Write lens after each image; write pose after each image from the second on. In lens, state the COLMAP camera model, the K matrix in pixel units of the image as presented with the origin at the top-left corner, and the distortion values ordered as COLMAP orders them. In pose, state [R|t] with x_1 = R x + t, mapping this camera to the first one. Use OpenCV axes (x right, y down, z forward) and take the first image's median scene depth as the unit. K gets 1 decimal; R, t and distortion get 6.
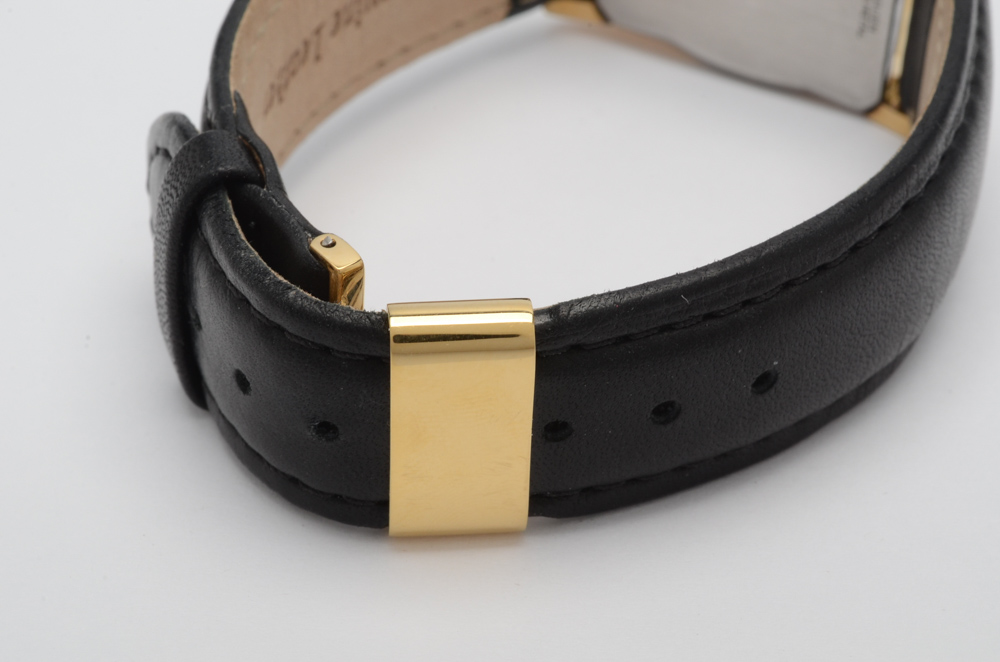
lens RADIAL K [[2570.6, 0, 500.0], [0, 2570.6, 331.0], [0, 0, 1]] dist [-0.112576, 0.896120]
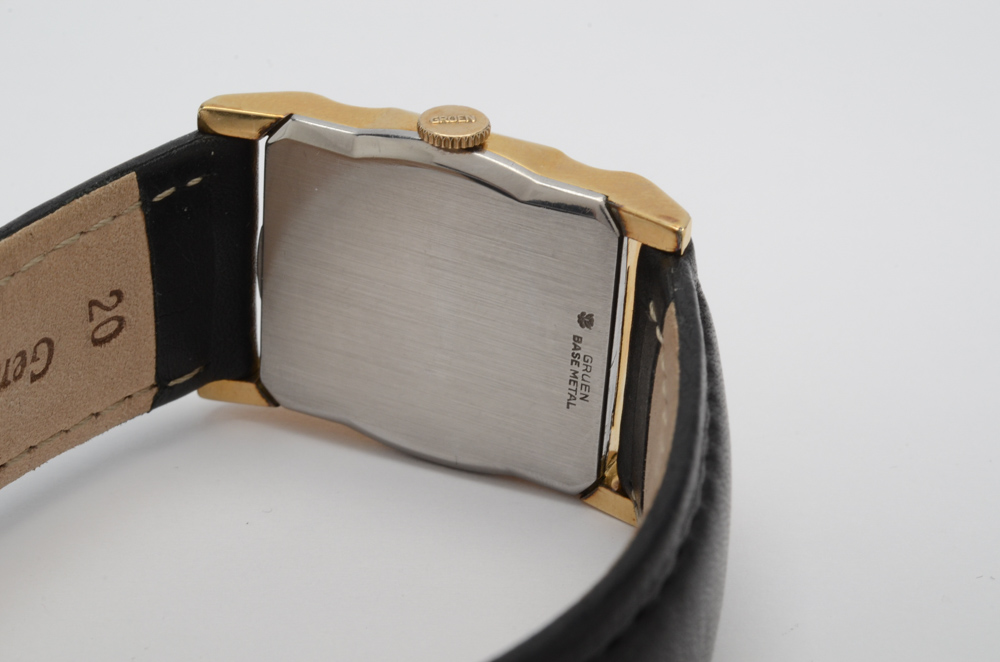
lens RADIAL K [[2570.6, 0, 500.0], [0, 2570.6, 331.0], [0, 0, 1]] dist [-0.112576, 0.896120]
pose [[0.992649, -0.043911, 0.112784, 0.026216], [0.059904, 0.987968, -0.142587, -0.023377], [-0.105166, 0.148295, 0.983335, 0.186607]]
